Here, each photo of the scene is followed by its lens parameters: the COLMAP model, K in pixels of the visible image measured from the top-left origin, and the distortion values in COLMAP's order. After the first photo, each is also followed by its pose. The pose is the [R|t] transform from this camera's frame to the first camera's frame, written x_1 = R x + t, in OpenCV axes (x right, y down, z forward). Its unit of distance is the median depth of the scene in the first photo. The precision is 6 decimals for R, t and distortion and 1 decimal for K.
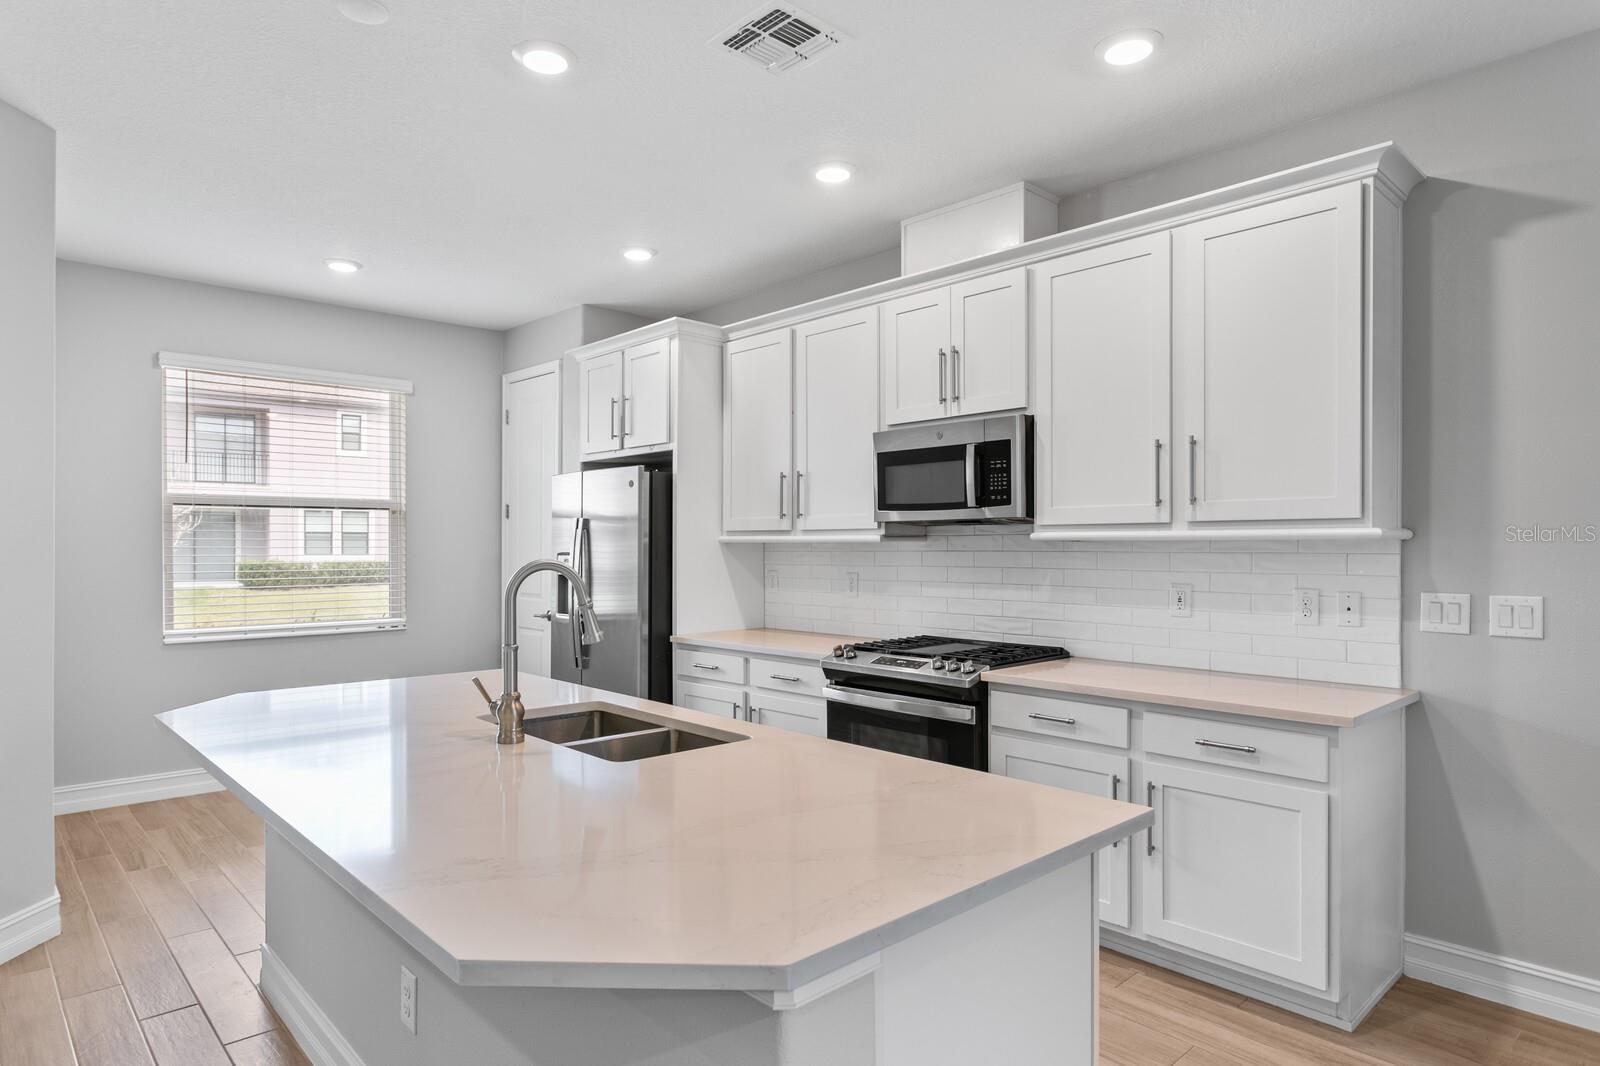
lens RADIAL K [[917.5, 0, 789.2], [0, 917.5, 549.1], [0, 0, 1]] dist [-0.004988, 0.005148]
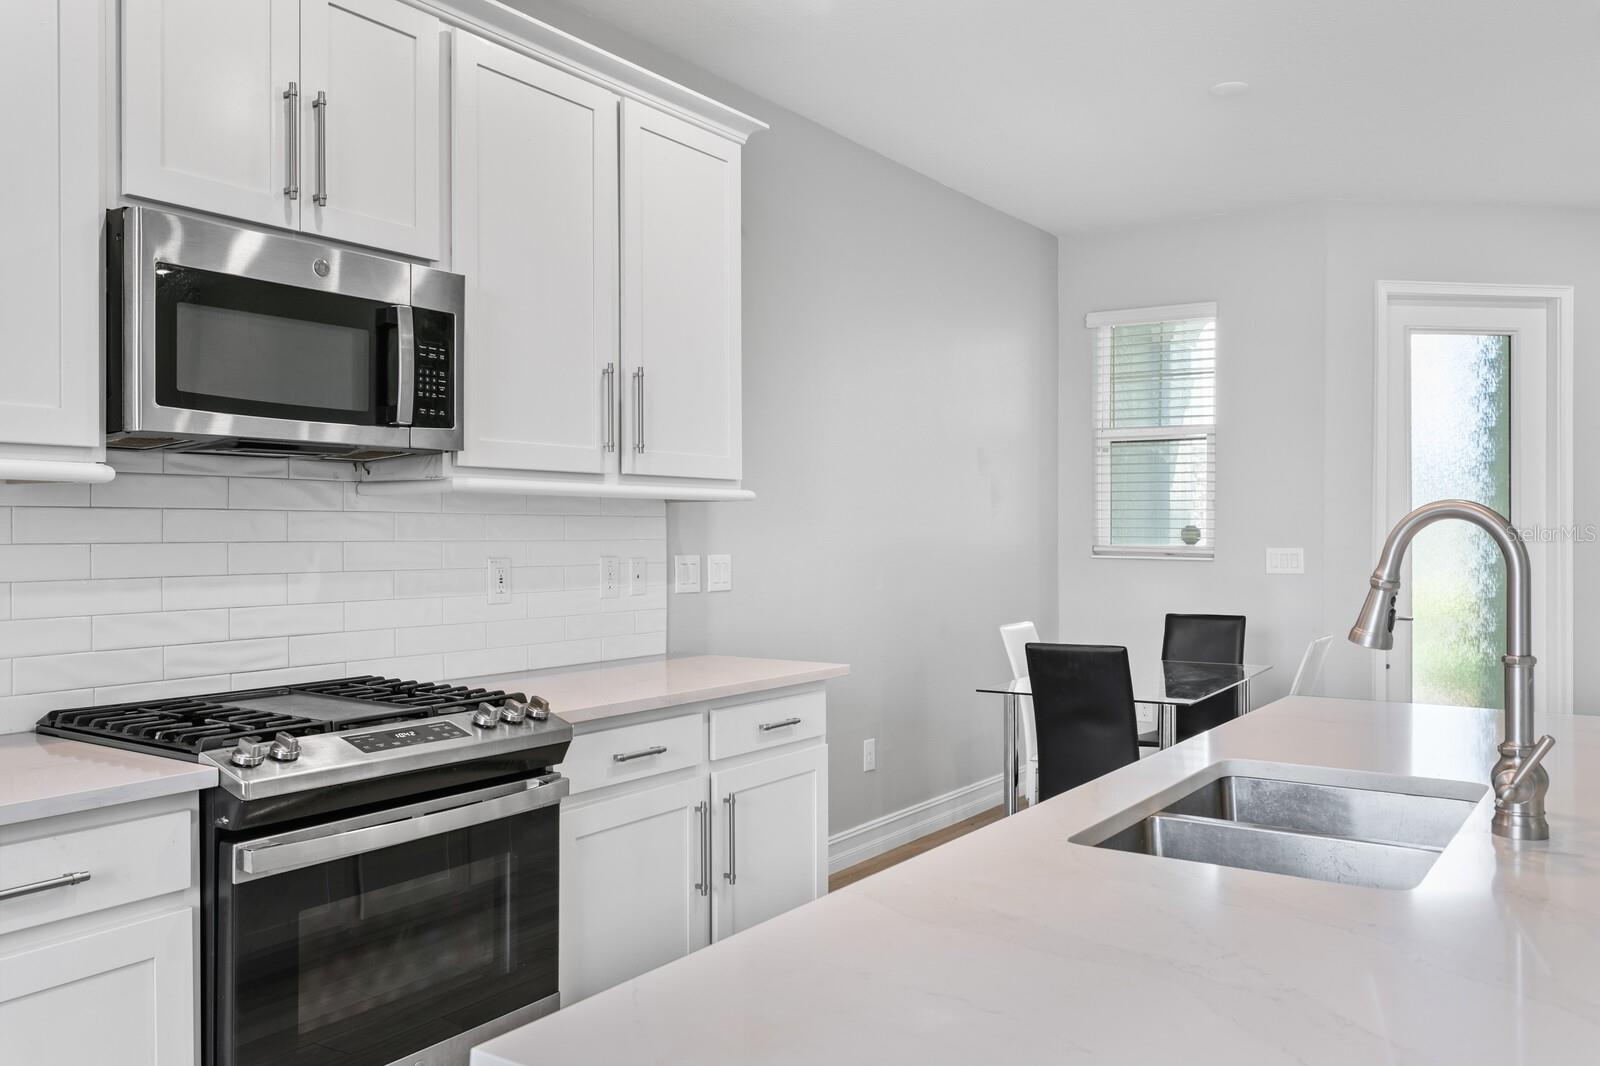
lens RADIAL K [[1275.0, 0, 786.2], [0, 1275.0, 532.4], [0, 0, 1]] dist [0.013362, 0.005942]
pose [[-0.212884, 0.002155, 0.977075, -0.514412], [0.007102, 0.999975, -0.000658, 0.017107], [-0.977052, 0.006800, -0.212894, 0.847432]]
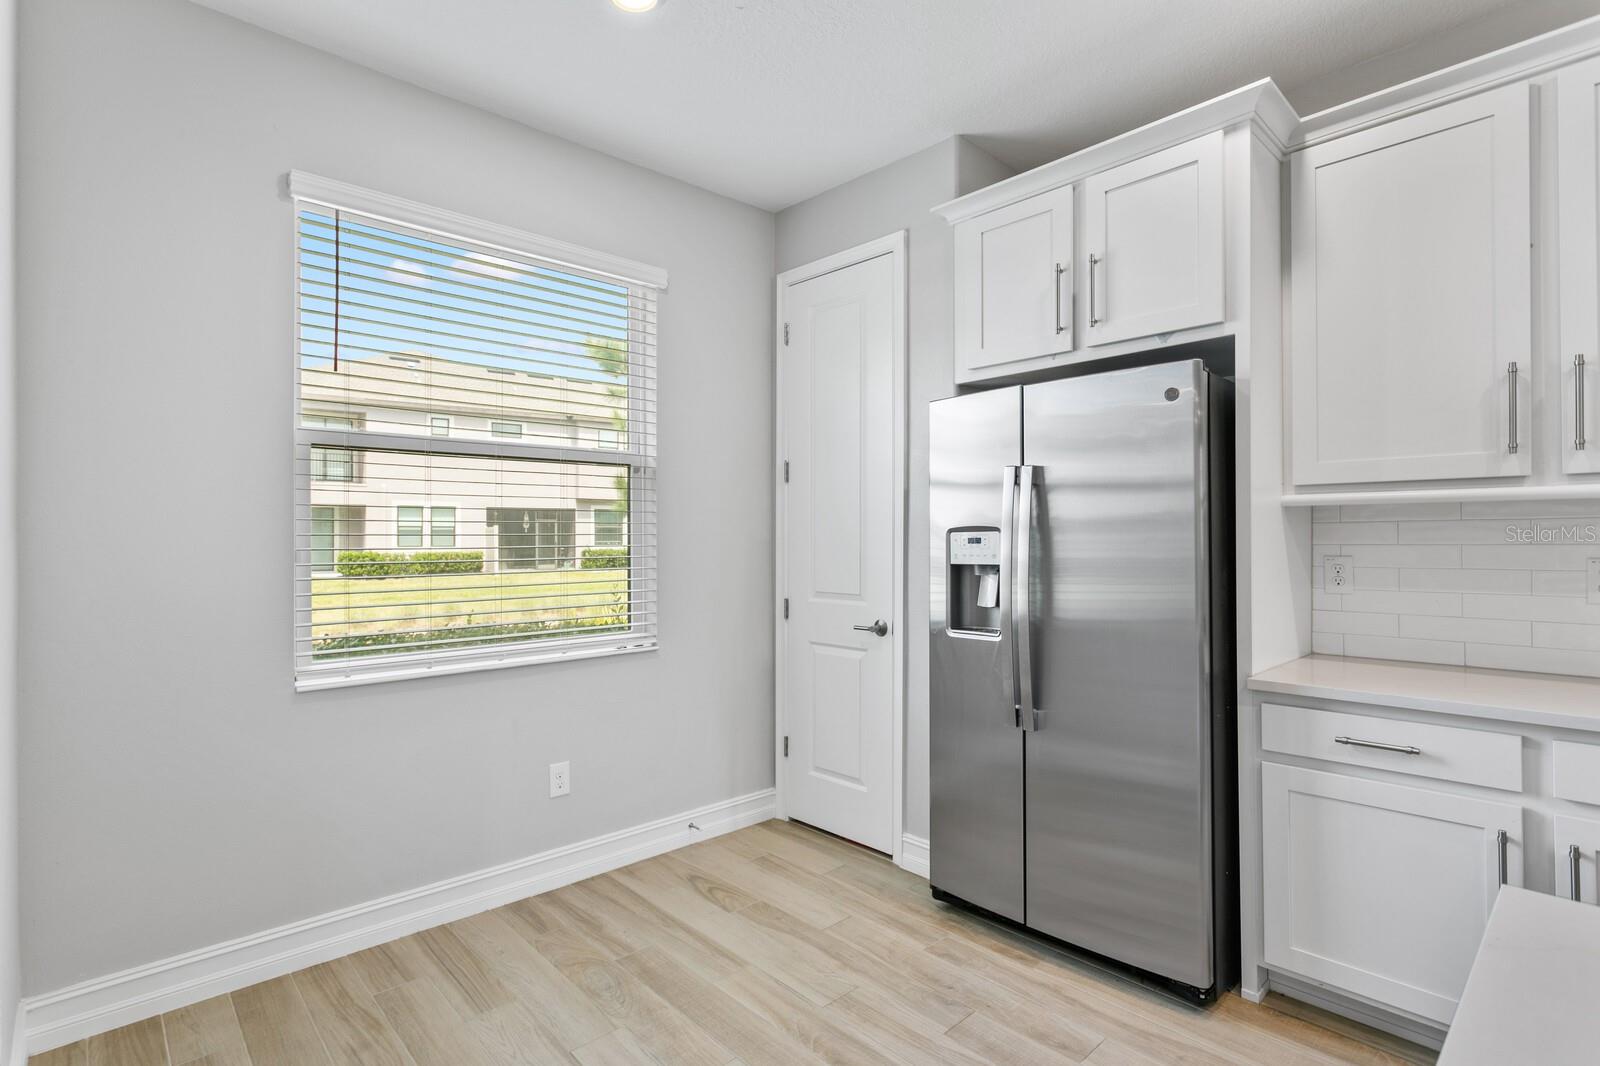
lens RADIAL K [[771.5, 0, 790.8], [0, 771.5, 533.4], [0, 0, 1]] dist [-0.006801, 0.004450]
pose [[0.999993, -0.003840, -0.000090, -0.462652], [0.003839, 0.999922, -0.011853, 0.017037], [0.000136, 0.011853, 0.999930, 0.643823]]
